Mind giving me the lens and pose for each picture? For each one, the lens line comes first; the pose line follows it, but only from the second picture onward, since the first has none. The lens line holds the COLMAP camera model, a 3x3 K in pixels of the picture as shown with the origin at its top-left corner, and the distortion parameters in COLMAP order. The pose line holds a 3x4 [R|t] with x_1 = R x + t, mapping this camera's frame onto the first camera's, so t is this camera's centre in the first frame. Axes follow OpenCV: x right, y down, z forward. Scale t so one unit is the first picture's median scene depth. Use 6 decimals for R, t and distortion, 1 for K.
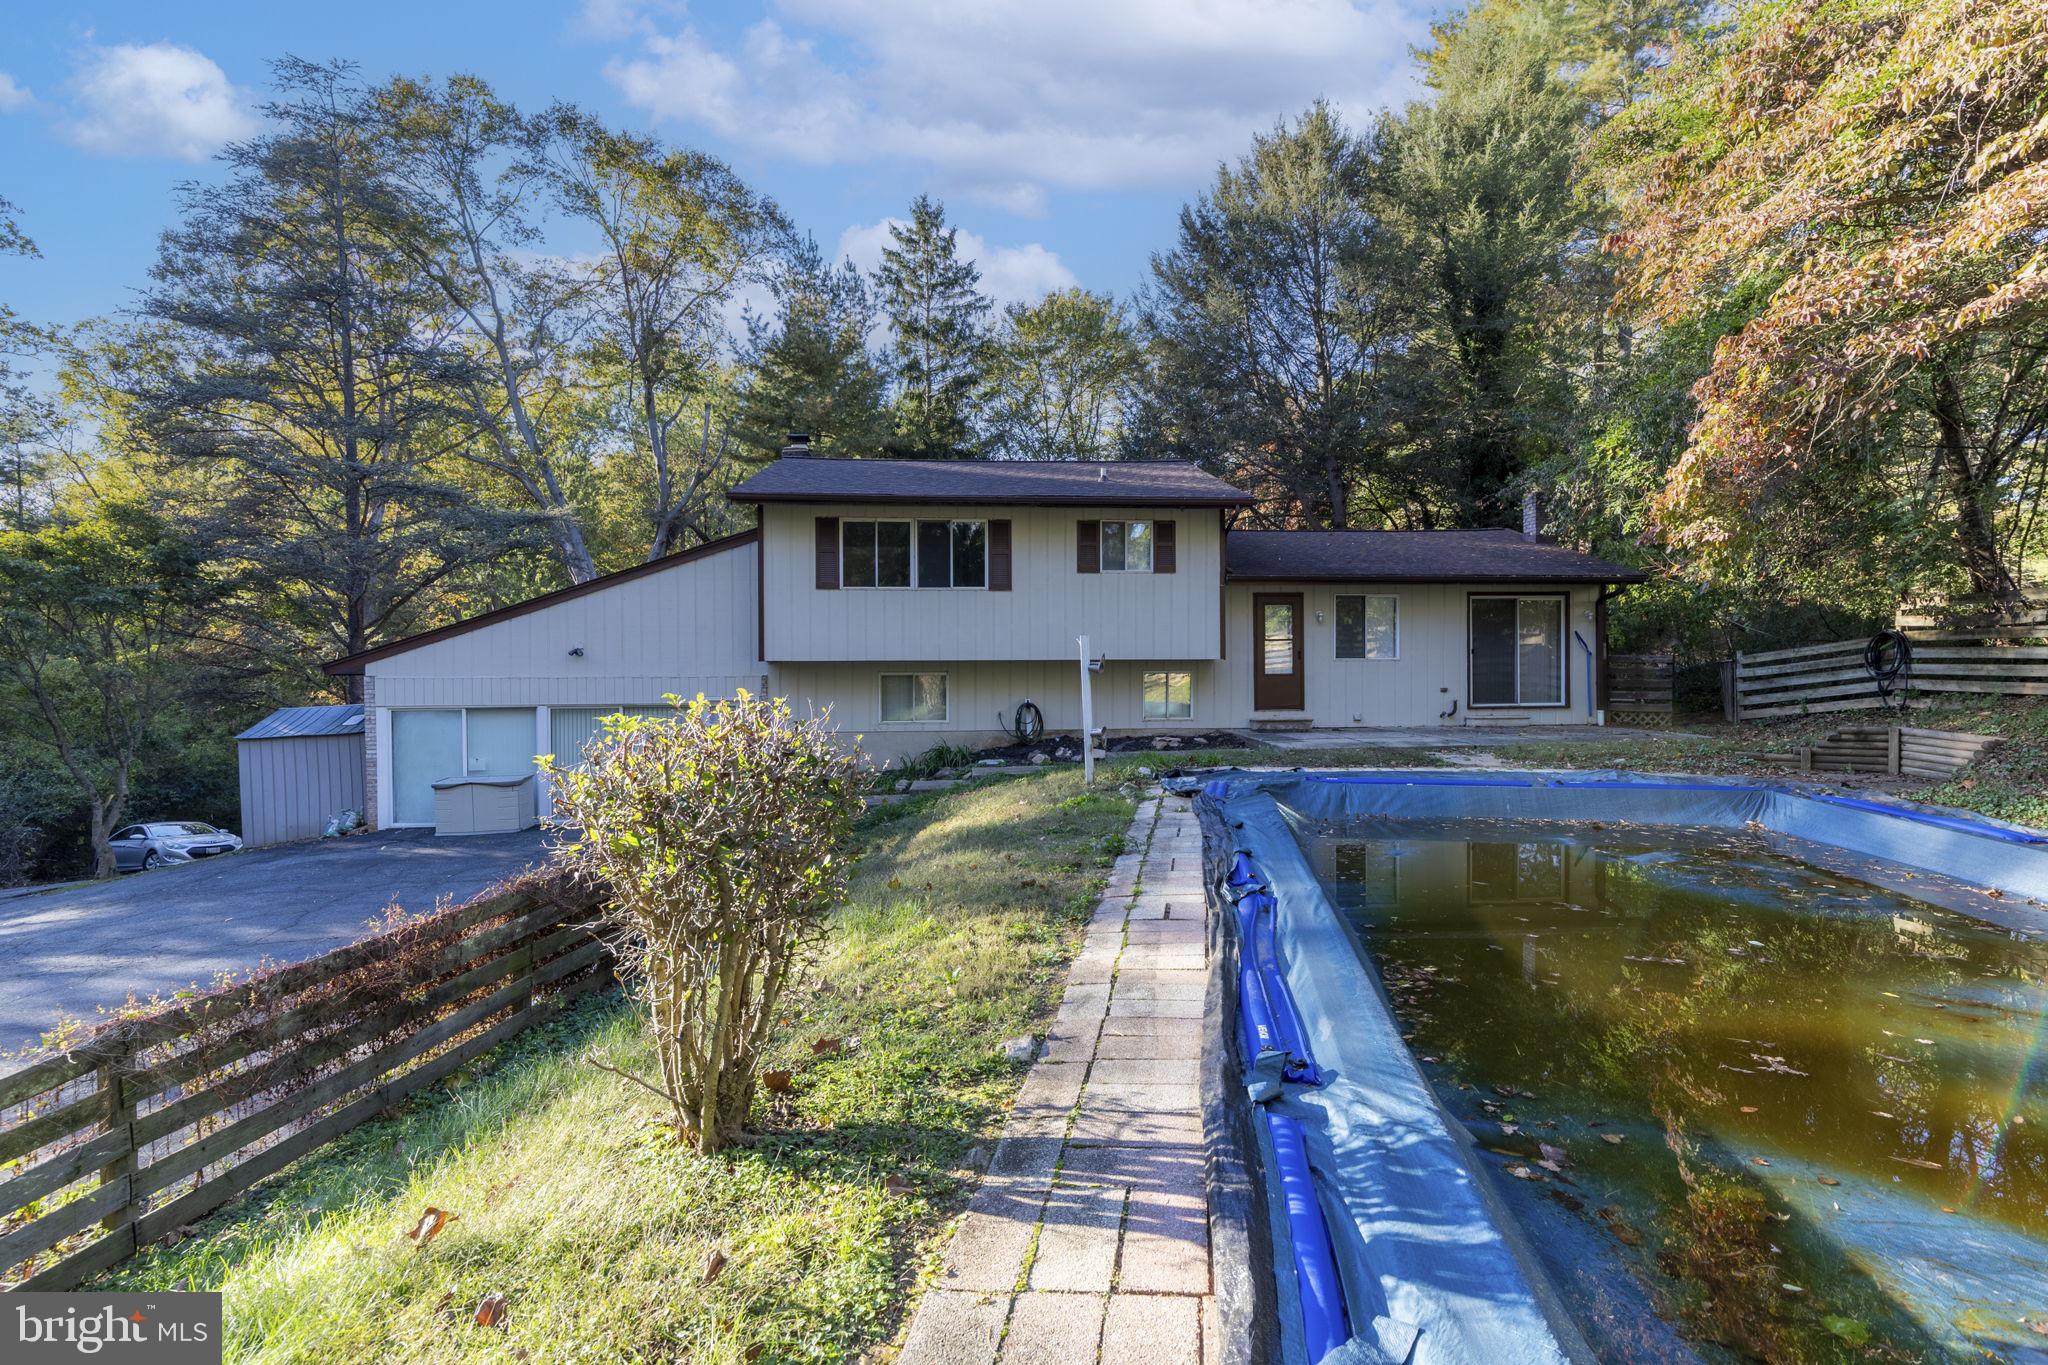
lens RADIAL K [[908.6, 0, 1024.0], [0, 908.6, 682.5], [0, 0, 1]] dist [0.000613, 0.000026]
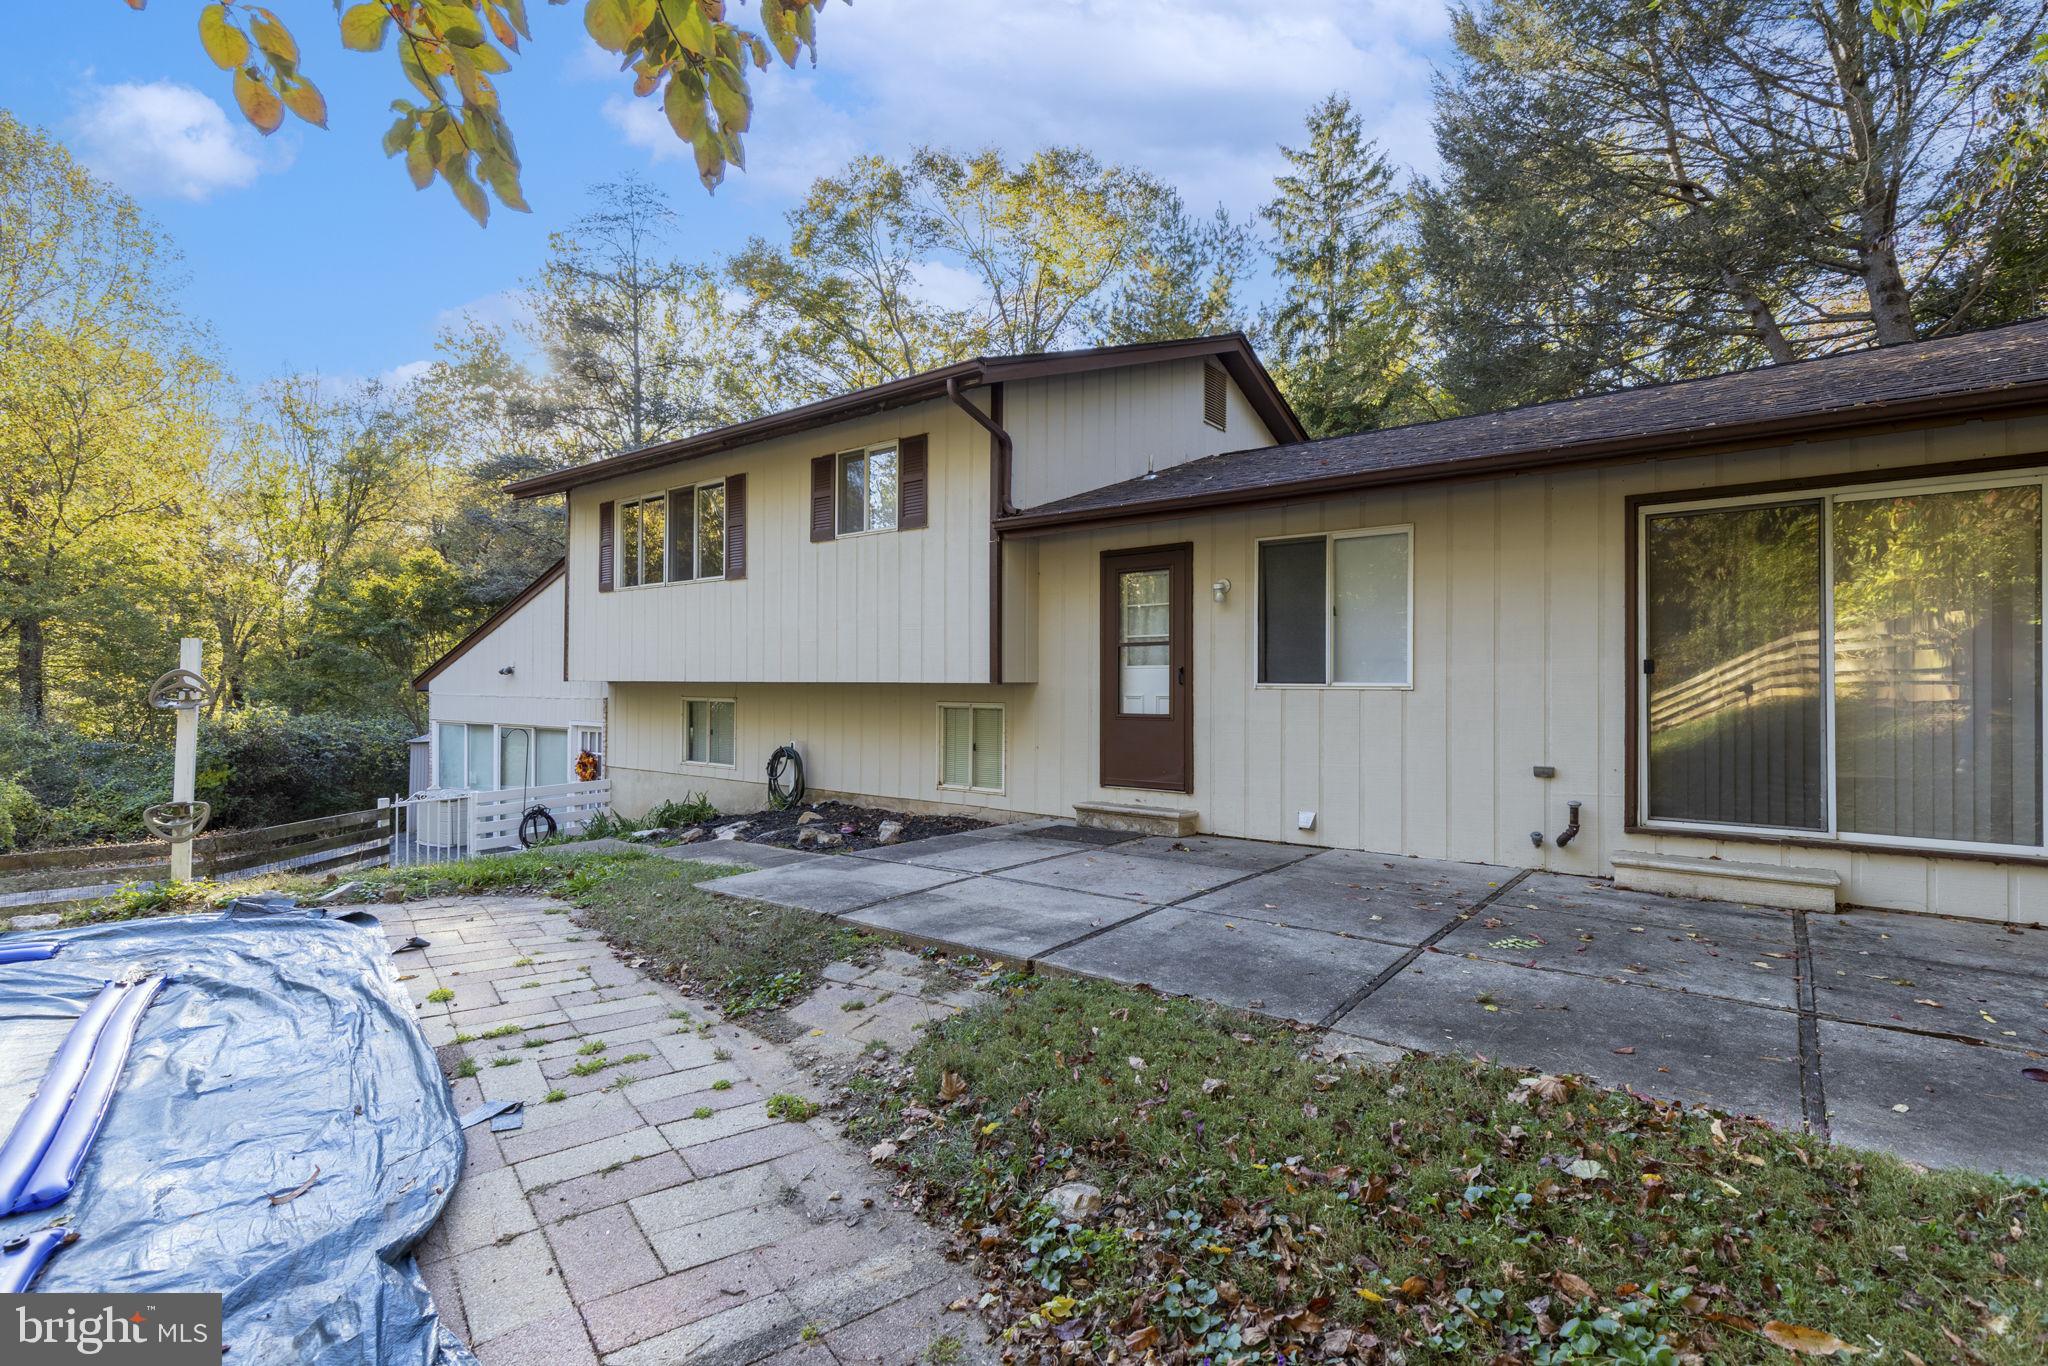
lens RADIAL K [[908.6, 0, 1024.0], [0, 908.6, 683.0], [0, 0, 1]] dist [0.000613, 0.000026]
pose [[0.756070, 0.007758, -0.654445, 0.573431], [-0.019604, 0.999750, -0.010796, -0.020376], [0.654197, 0.020992, 0.756033, 0.623455]]
